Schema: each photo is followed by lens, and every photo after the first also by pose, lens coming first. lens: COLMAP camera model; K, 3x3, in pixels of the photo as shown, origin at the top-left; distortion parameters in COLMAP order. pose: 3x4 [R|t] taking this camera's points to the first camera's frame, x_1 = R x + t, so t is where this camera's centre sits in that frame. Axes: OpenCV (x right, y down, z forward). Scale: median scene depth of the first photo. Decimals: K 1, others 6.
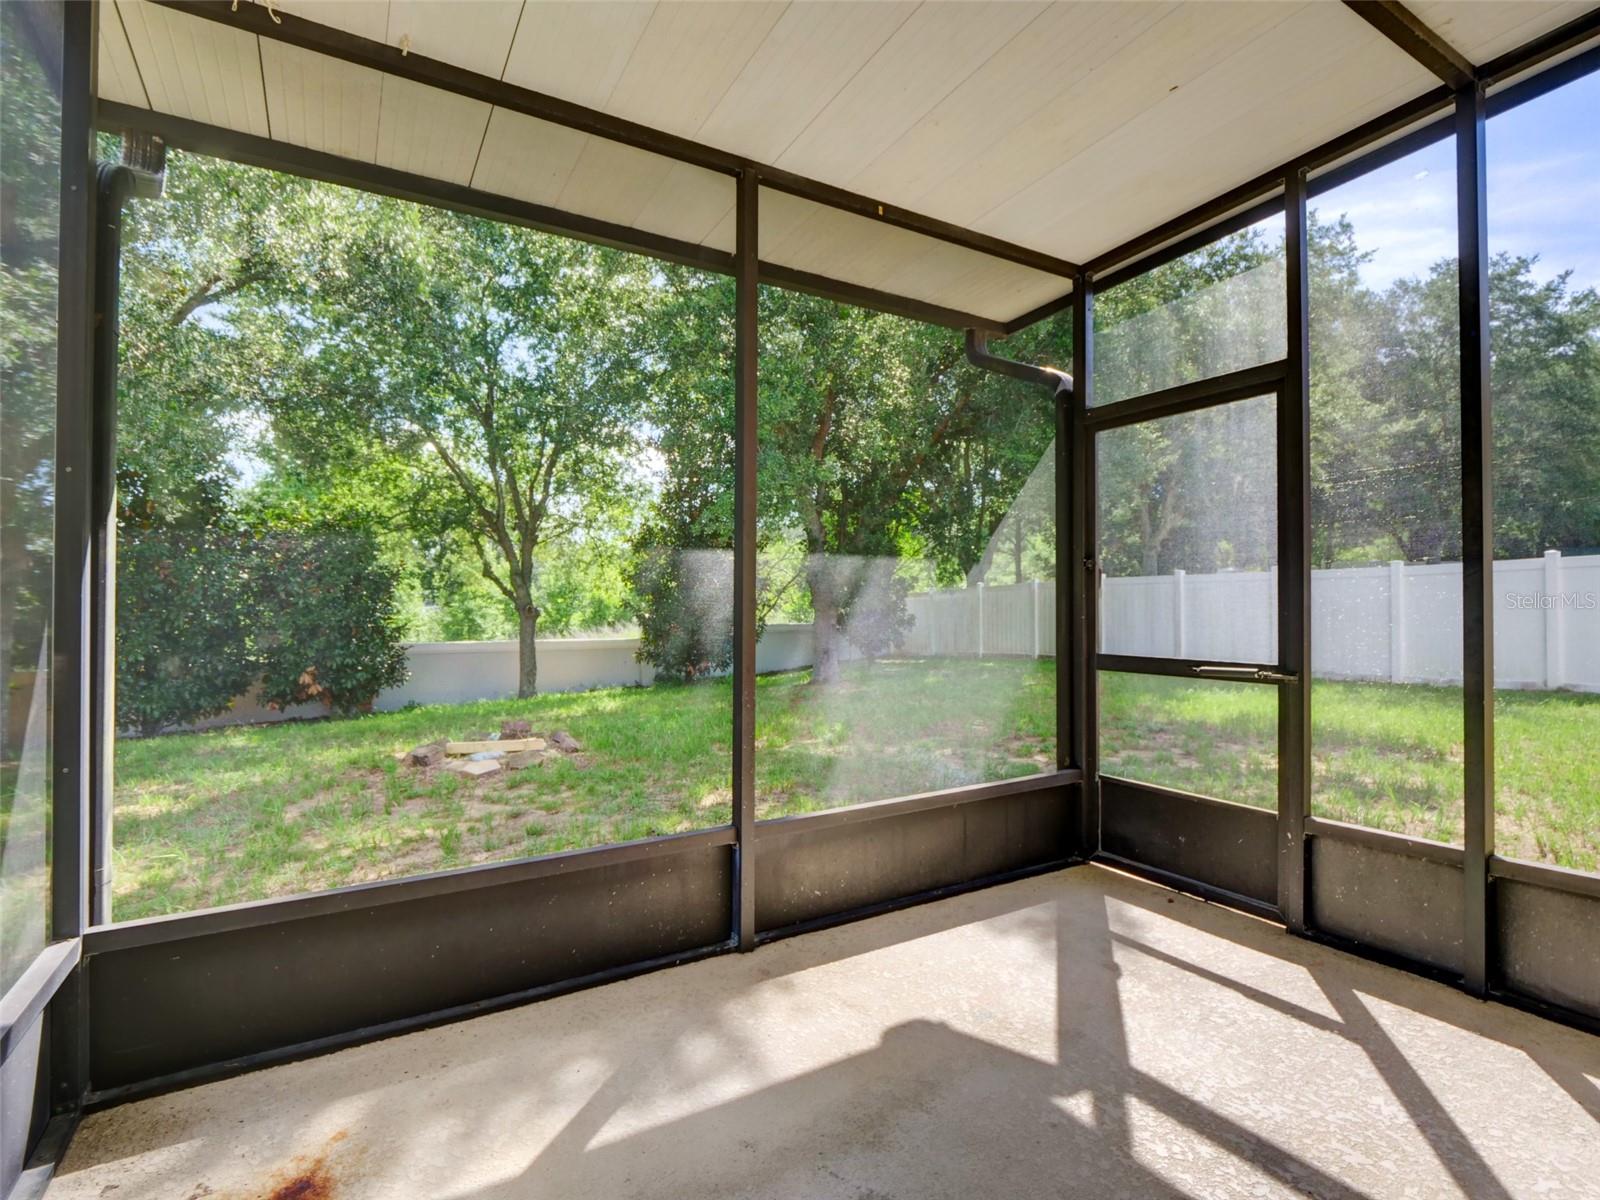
lens RADIAL K [[783.4, 0, 799.8], [0, 783.4, 599.5], [0, 0, 1]] dist [-0.015533, 0.001466]
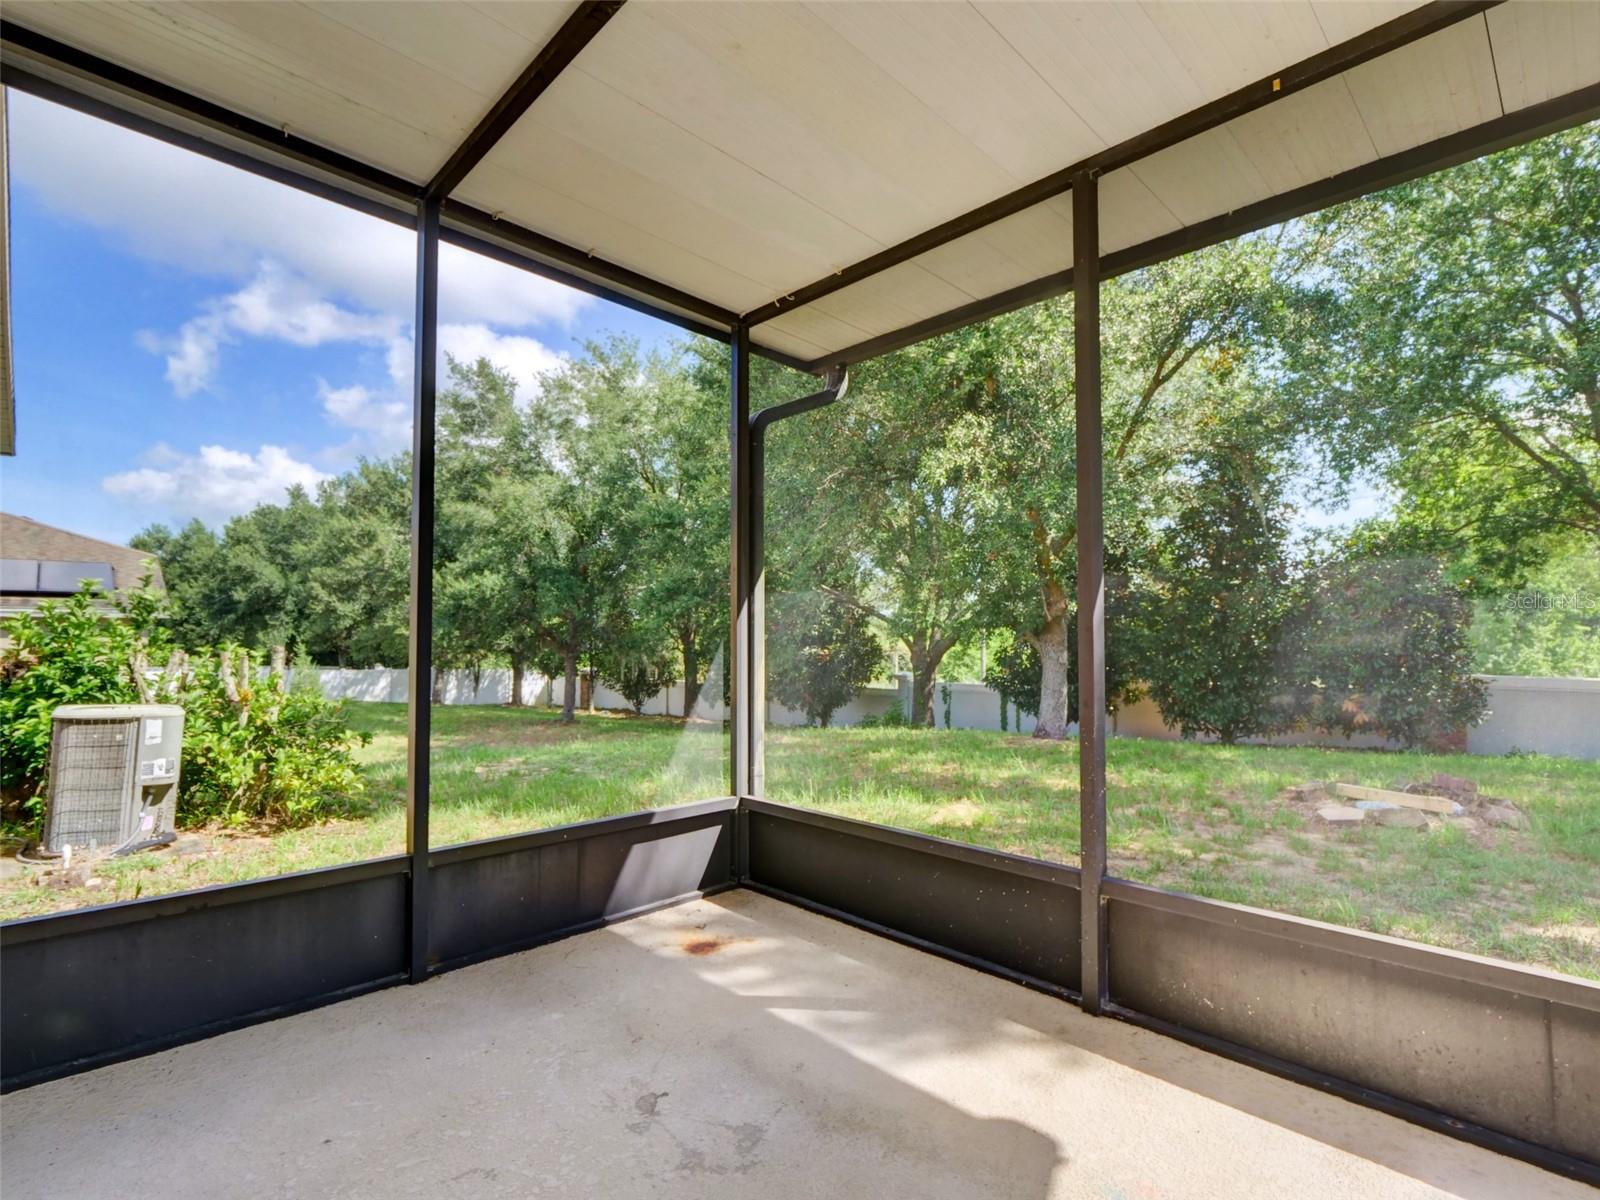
lens RADIAL K [[783.4, 0, 798.6], [0, 783.4, 602.1], [0, 0, 1]] dist [-0.015533, 0.001466]
pose [[0.226824, -0.036796, -0.973240, 0.754433], [0.009254, 0.999322, -0.035626, -0.002391], [0.973892, -0.000926, 0.227011, 0.454799]]
